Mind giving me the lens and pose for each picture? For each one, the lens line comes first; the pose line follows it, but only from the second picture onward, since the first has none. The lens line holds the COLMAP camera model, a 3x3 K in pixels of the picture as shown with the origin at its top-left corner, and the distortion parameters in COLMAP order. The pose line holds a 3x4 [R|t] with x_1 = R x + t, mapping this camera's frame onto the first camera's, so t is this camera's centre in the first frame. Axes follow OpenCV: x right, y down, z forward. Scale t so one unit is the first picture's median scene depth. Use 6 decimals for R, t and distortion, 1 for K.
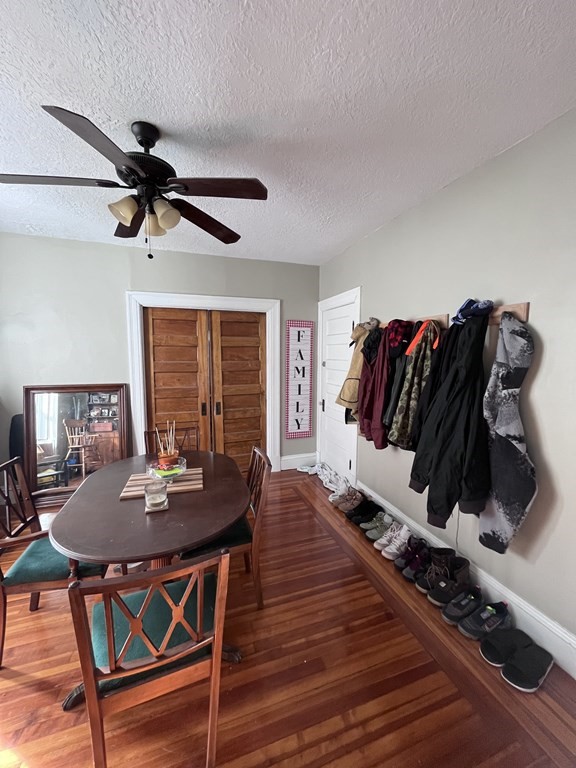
lens RADIAL K [[307.8, 0, 290.5], [0, 307.8, 379.6], [0, 0, 1]] dist [0.007320, 0.000489]
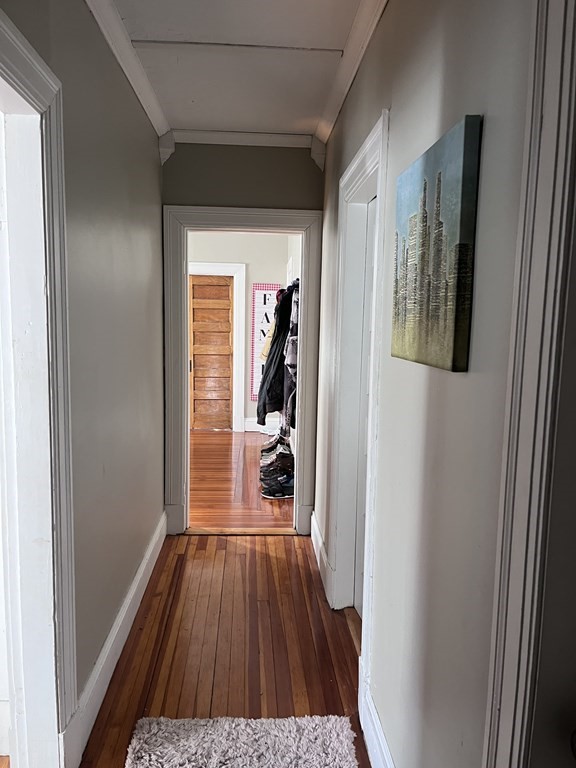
lens RADIAL K [[582.1, 0, 284.7], [0, 582.1, 388.6], [0, 0, 1]] dist [-0.002614, -0.000650]
pose [[0.955308, 0.055723, -0.290313, 0.674542], [-0.046868, 0.998202, 0.037371, 0.079226], [0.291873, -0.022095, 0.956202, -0.835554]]
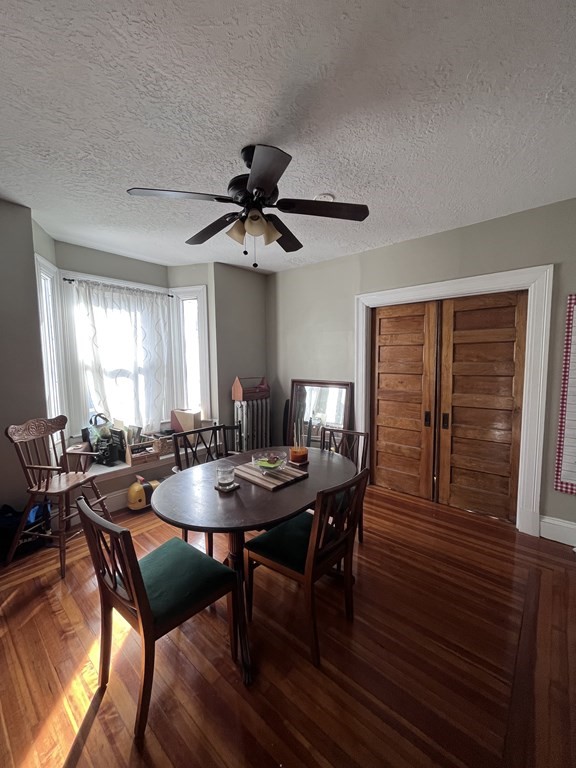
lens RADIAL K [[307.8, 0, 282.0], [0, 307.8, 380.3], [0, 0, 1]] dist [0.007320, 0.000489]
pose [[0.503491, 0.059287, -0.861964, 0.240134], [-0.062930, 0.997510, 0.031851, -0.011575], [0.861706, 0.038207, 0.505968, 0.223700]]
